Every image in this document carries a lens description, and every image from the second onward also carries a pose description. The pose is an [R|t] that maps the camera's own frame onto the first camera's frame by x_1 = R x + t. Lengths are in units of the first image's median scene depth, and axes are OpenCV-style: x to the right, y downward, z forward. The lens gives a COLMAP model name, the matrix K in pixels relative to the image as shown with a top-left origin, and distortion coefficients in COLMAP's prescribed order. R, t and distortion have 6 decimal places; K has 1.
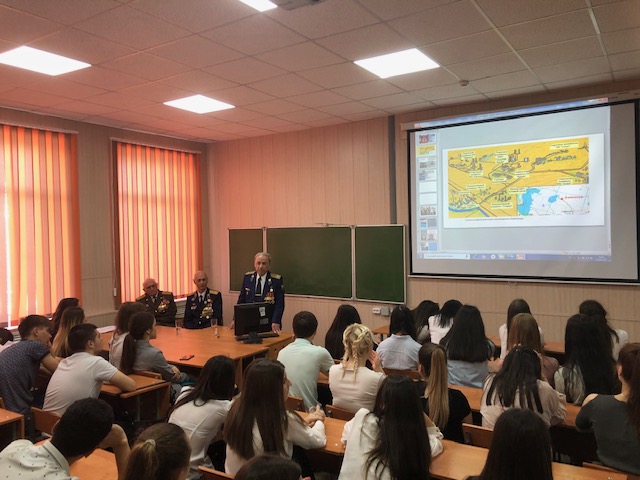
lens RADIAL K [[534.1, 0, 324.6], [0, 534.1, 237.0], [0, 0, 1]] dist [0.002400, -0.002590]
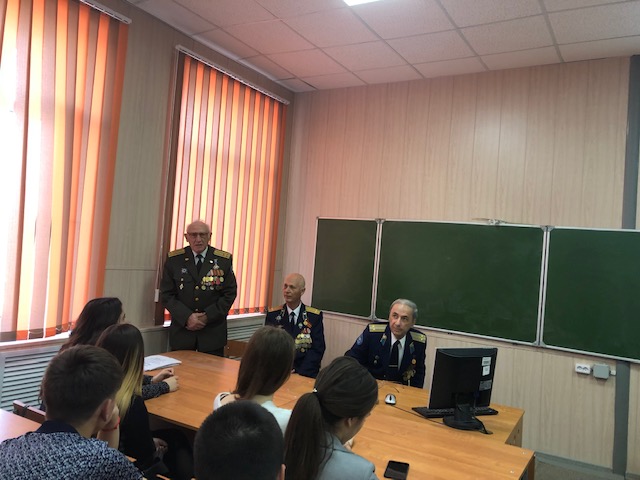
lens RADIAL K [[534.1, 0, 317.8], [0, 534.1, 241.3], [0, 0, 1]] dist [0.002400, -0.002590]
pose [[0.994767, 0.102172, 0.000546, -0.209877], [-0.102086, 0.994118, -0.036175, 0.045721], [-0.004238, 0.035930, 0.999345, 0.375908]]
